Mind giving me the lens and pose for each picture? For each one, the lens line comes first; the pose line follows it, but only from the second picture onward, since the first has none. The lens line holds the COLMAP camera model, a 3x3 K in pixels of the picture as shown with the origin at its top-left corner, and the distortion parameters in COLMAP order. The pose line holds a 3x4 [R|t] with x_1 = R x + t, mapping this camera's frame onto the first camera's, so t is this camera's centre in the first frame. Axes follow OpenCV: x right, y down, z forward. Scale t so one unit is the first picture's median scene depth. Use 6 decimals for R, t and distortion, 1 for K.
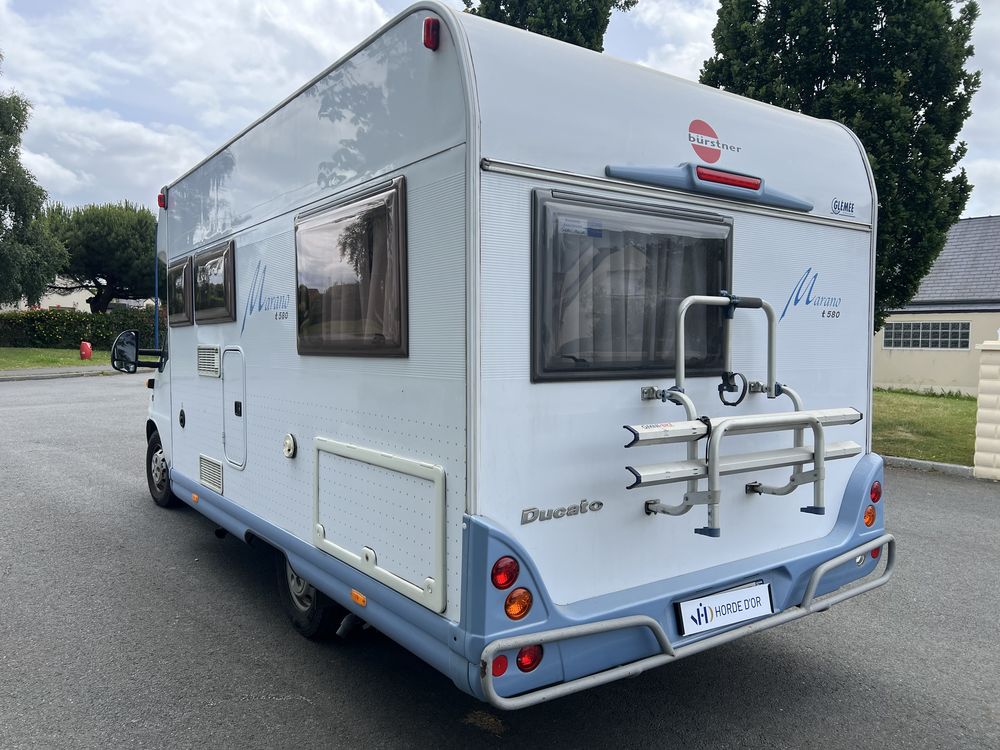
lens RADIAL K [[754.1, 0, 500.0], [0, 754.1, 375.0], [0, 0, 1]] dist [0.055456, -0.077466]
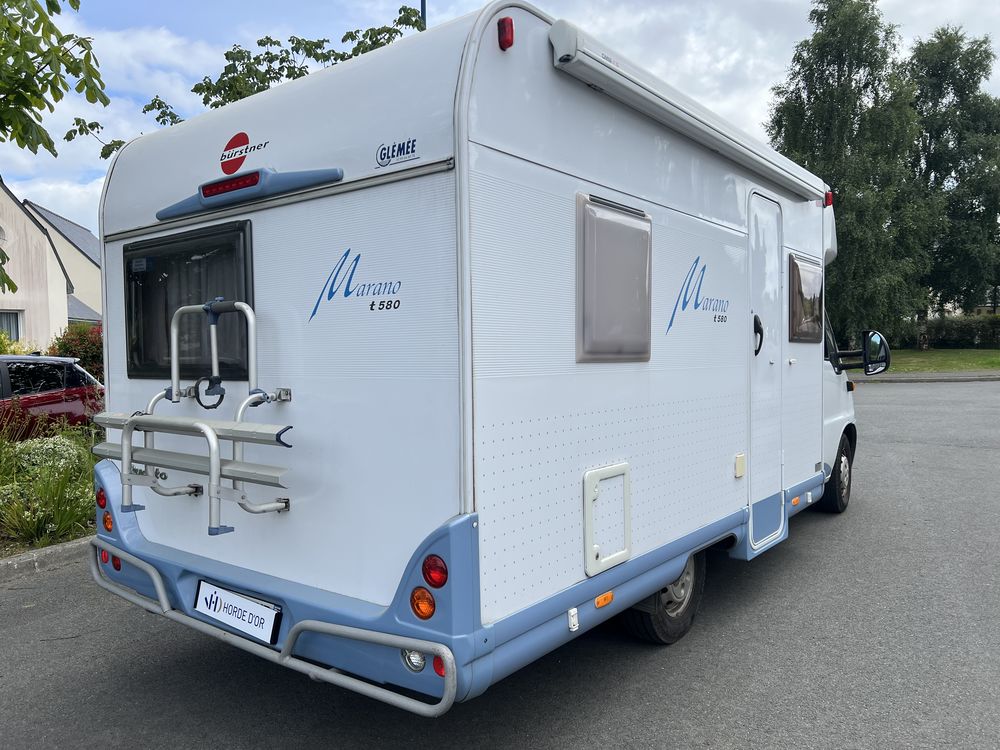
lens RADIAL K [[754.1, 0, 500.0], [0, 754.1, 375.0], [0, 0, 1]] dist [0.055456, -0.077466]
pose [[0.270469, 0.025448, -0.962392, 1.288681], [-0.025784, 0.999483, 0.019182, -0.032343], [0.962383, 0.019626, 0.270986, 1.005122]]
